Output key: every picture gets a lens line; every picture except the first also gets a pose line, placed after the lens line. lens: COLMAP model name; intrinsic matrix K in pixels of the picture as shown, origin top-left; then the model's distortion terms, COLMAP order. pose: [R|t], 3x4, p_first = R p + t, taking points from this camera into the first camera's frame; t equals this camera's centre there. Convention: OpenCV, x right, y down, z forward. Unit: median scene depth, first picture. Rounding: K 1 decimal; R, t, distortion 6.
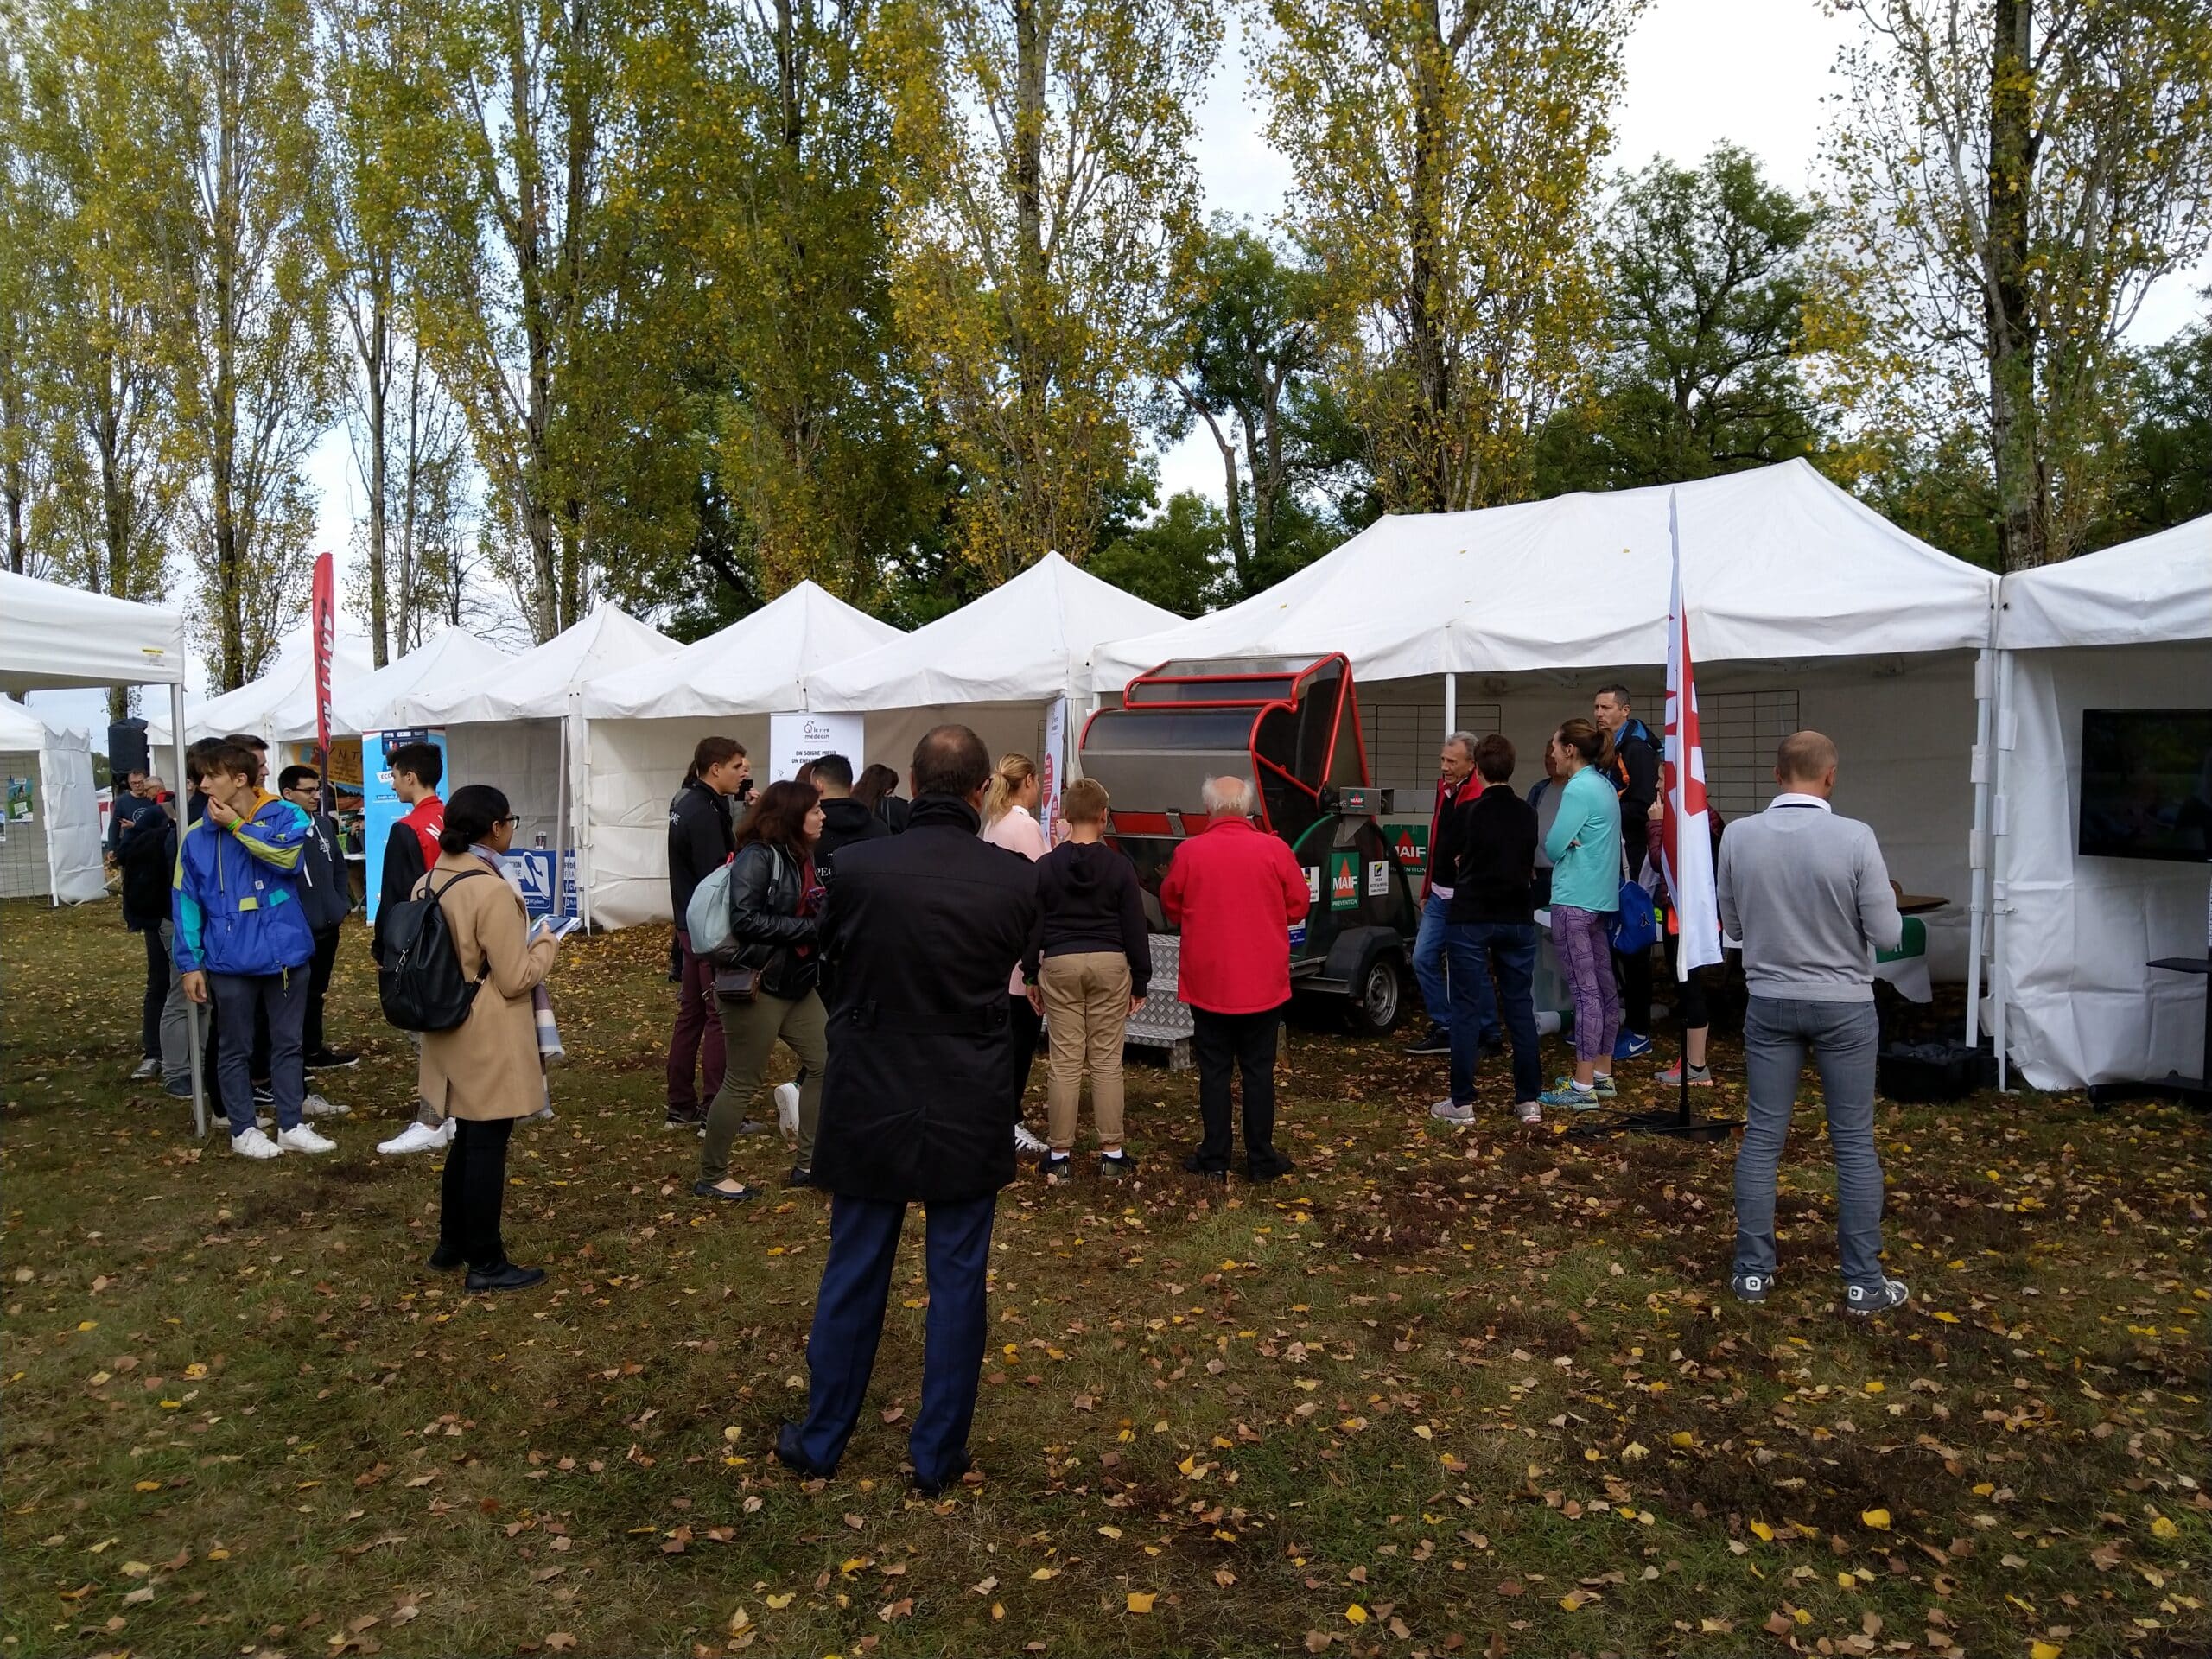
lens RADIAL K [[1822.7, 0, 1106.0], [0, 1822.7, 829.5], [0, 0, 1]] dist [0.003636, 0.001046]
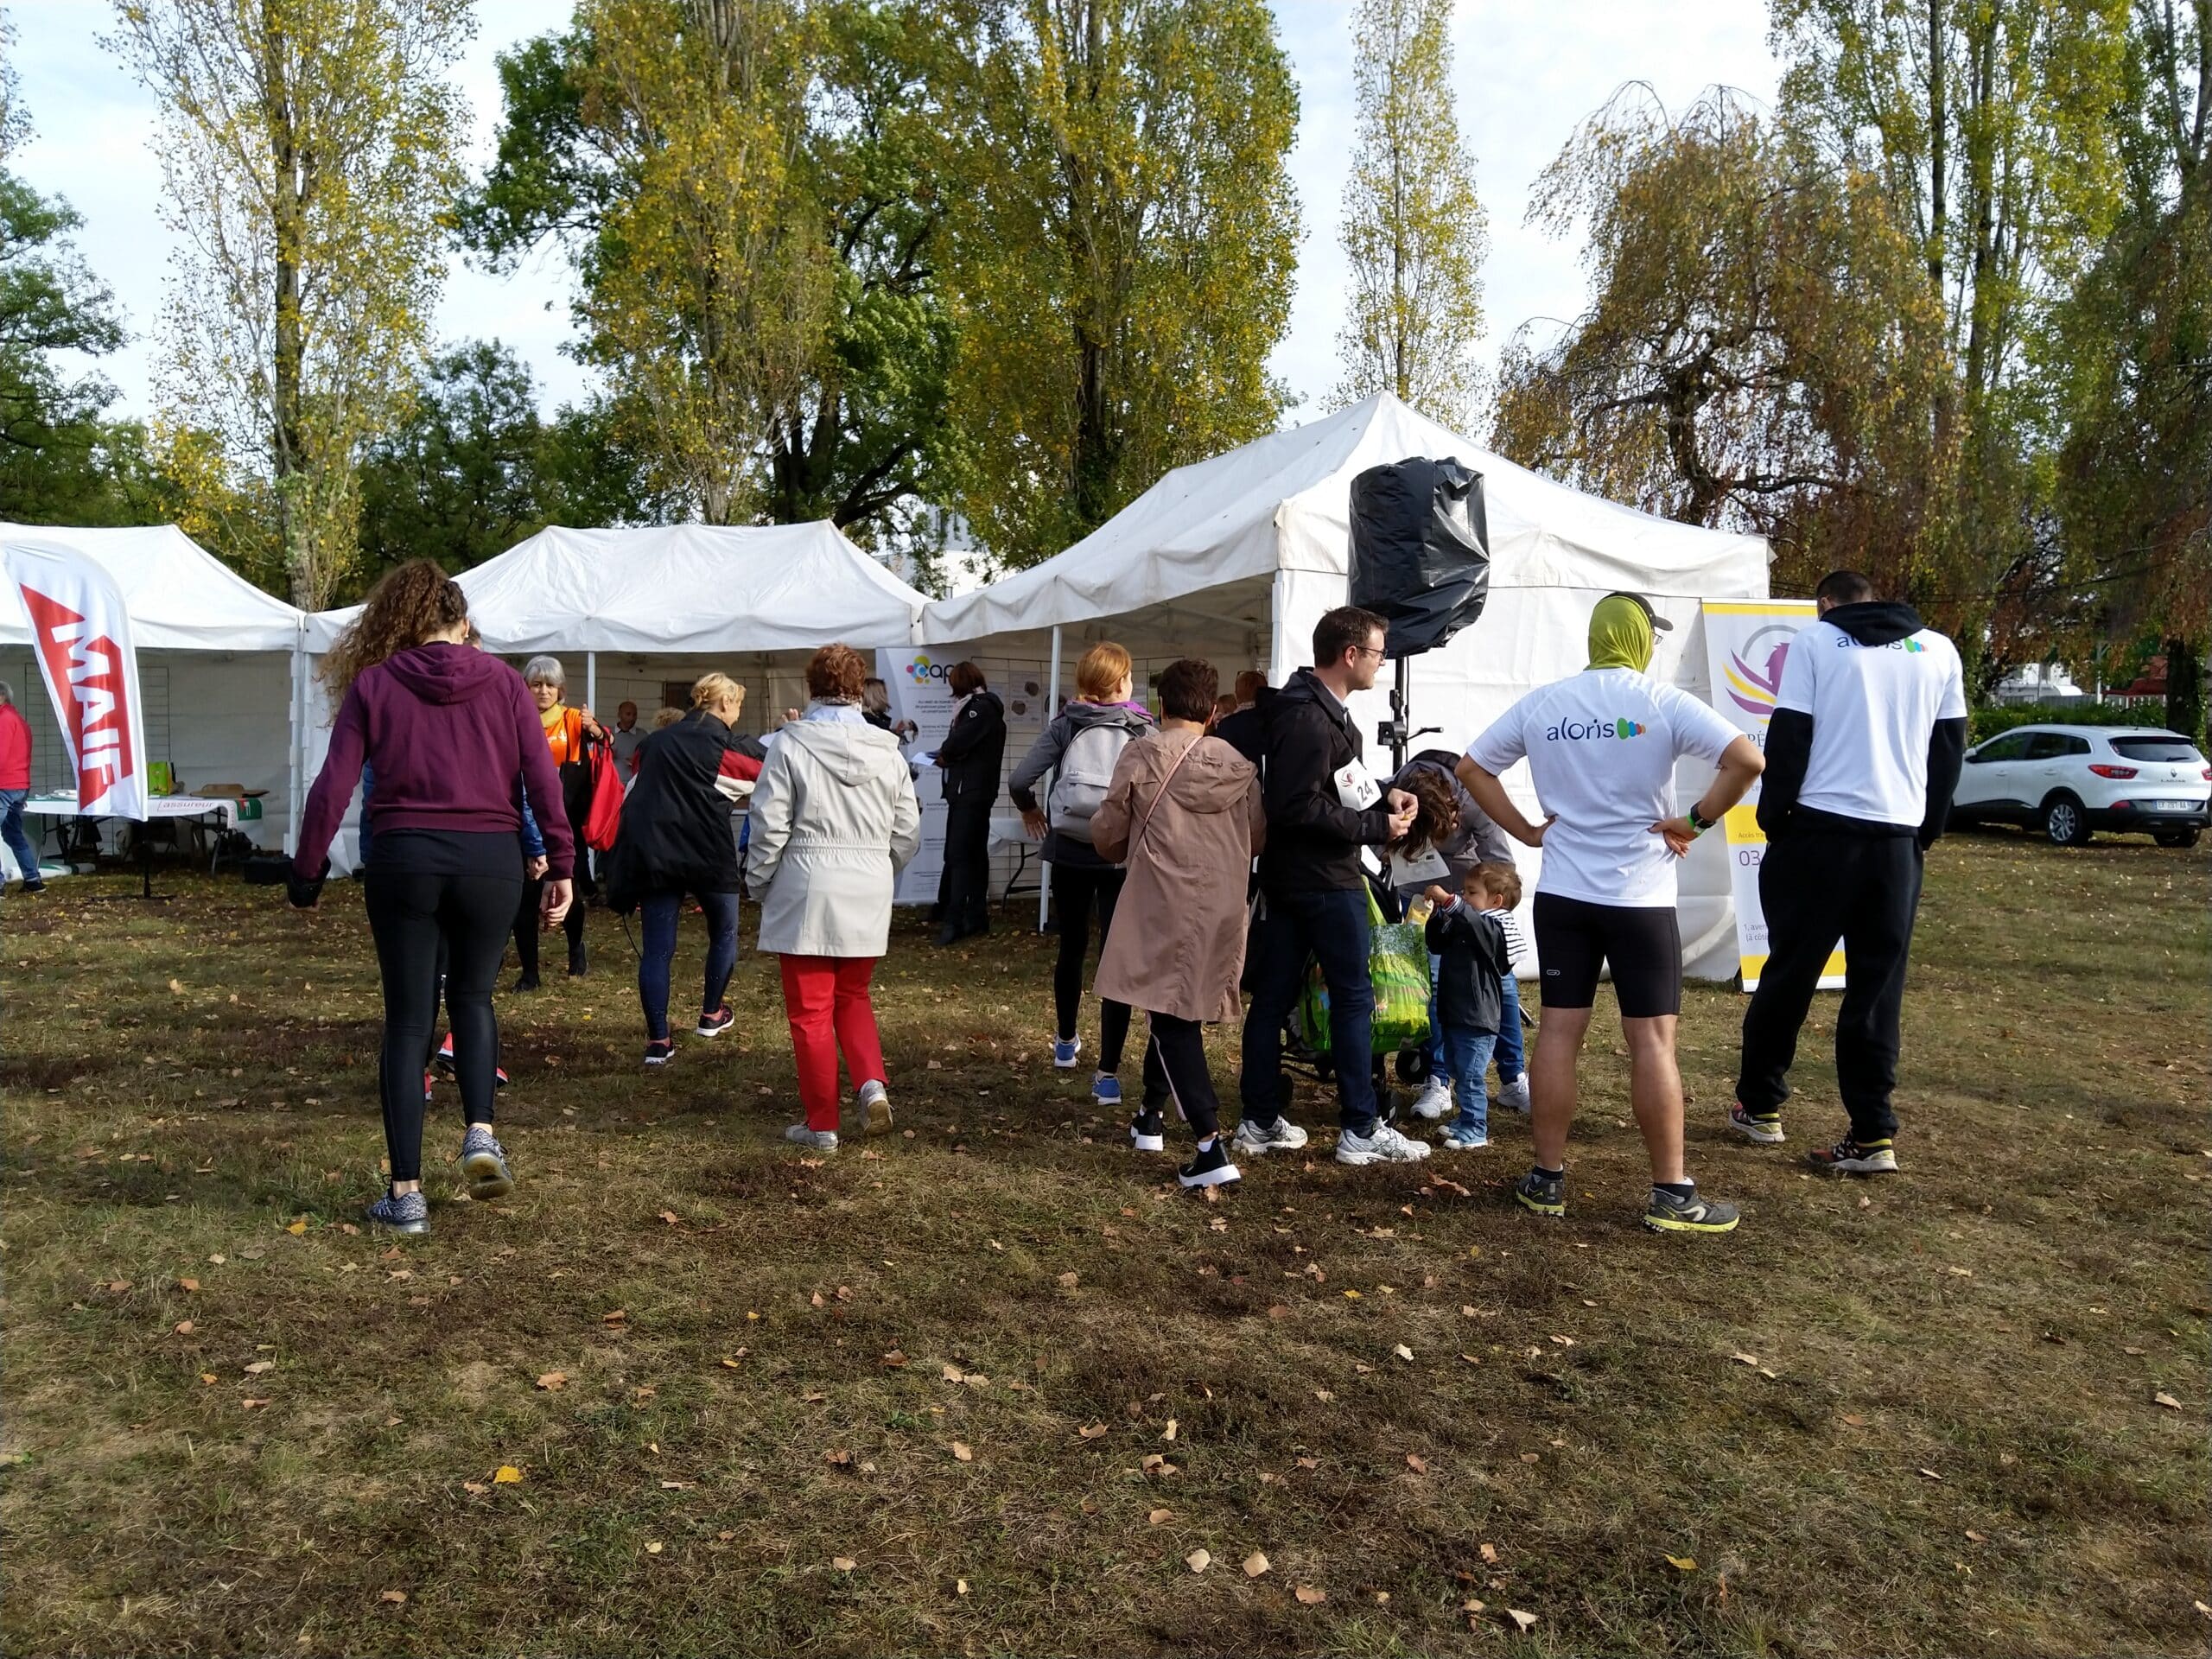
lens RADIAL K [[1822.7, 0, 1106.0], [0, 1822.7, 829.5], [0, 0, 1]] dist [0.003636, 0.001046]
pose [[0.617556, -0.019196, 0.786292, -0.163877], [0.012602, 0.999815, 0.014511, 0.023188], [-0.786426, 0.000947, 0.617684, -0.278269]]
